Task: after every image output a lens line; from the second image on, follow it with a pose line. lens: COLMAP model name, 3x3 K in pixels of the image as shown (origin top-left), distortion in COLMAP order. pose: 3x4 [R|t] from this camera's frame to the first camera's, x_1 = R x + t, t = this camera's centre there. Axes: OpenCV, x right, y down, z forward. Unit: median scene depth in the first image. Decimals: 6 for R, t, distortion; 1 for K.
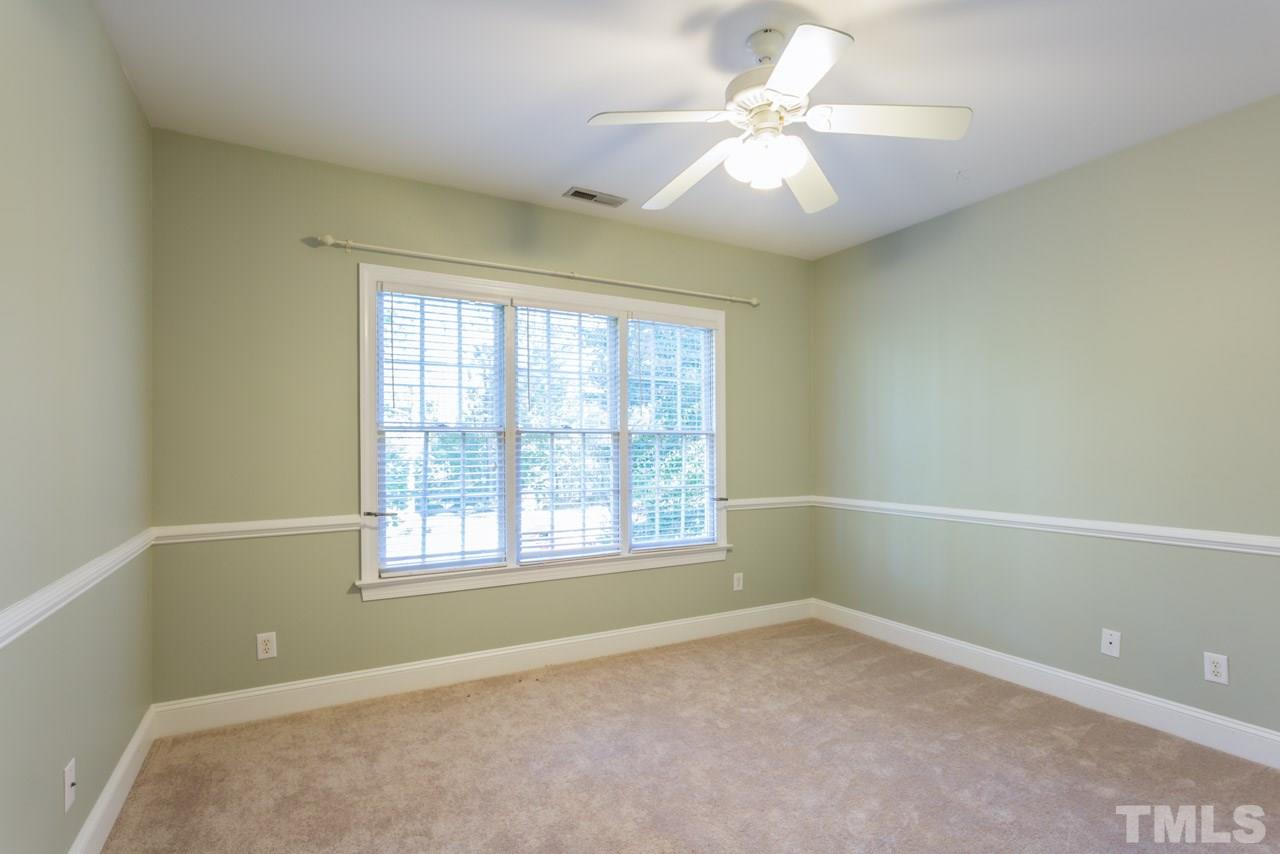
lens RADIAL K [[630.8, 0, 639.3], [0, 630.8, 454.5], [0, 0, 1]] dist [0.000657, 0.000086]
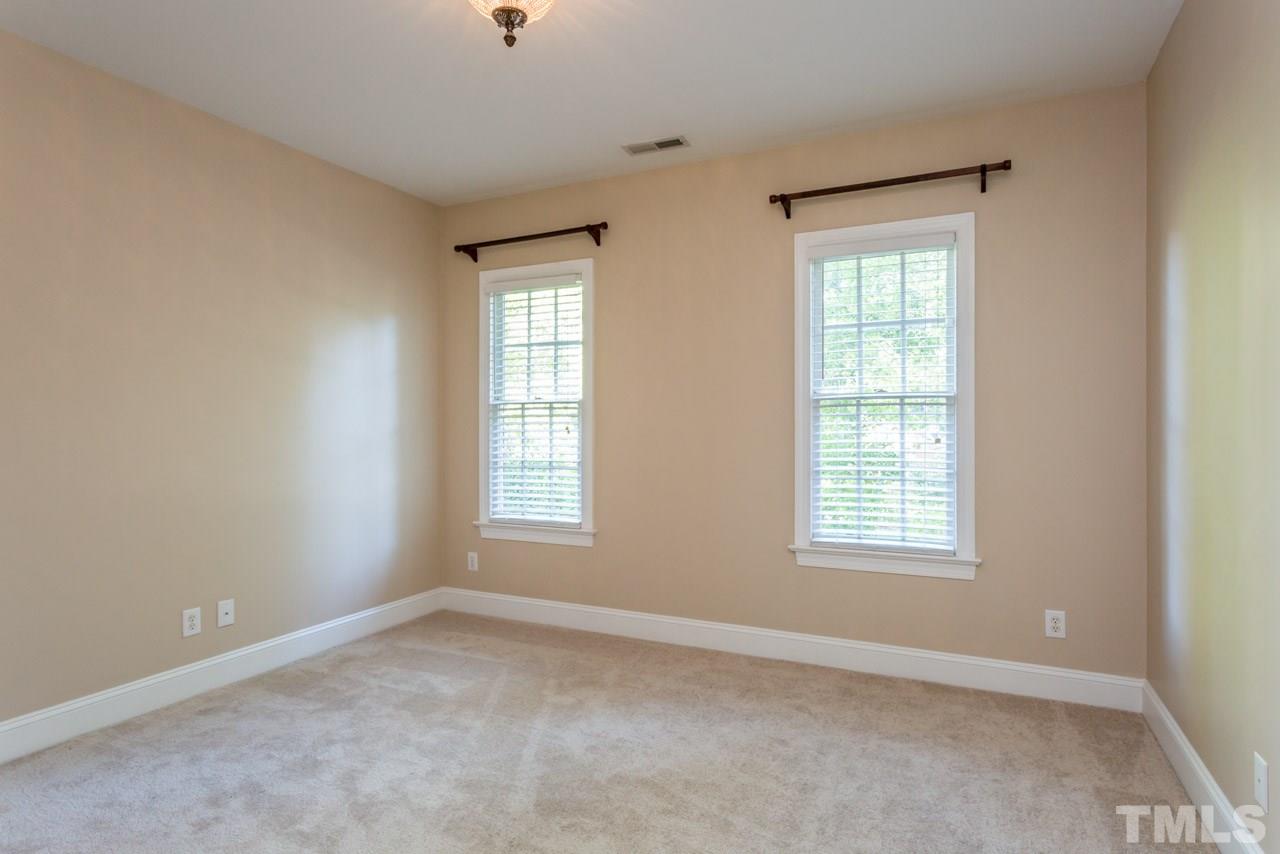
lens RADIAL K [[658.9, 0, 640.0], [0, 658.9, 427.0], [0, 0, 1]] dist [0.004930, 0.000717]
pose [[0.590998, 0.012449, -0.806577, 0.529340], [-0.004948, 0.999918, 0.011808, -0.005748], [0.806658, -0.002988, 0.591011, 0.304525]]
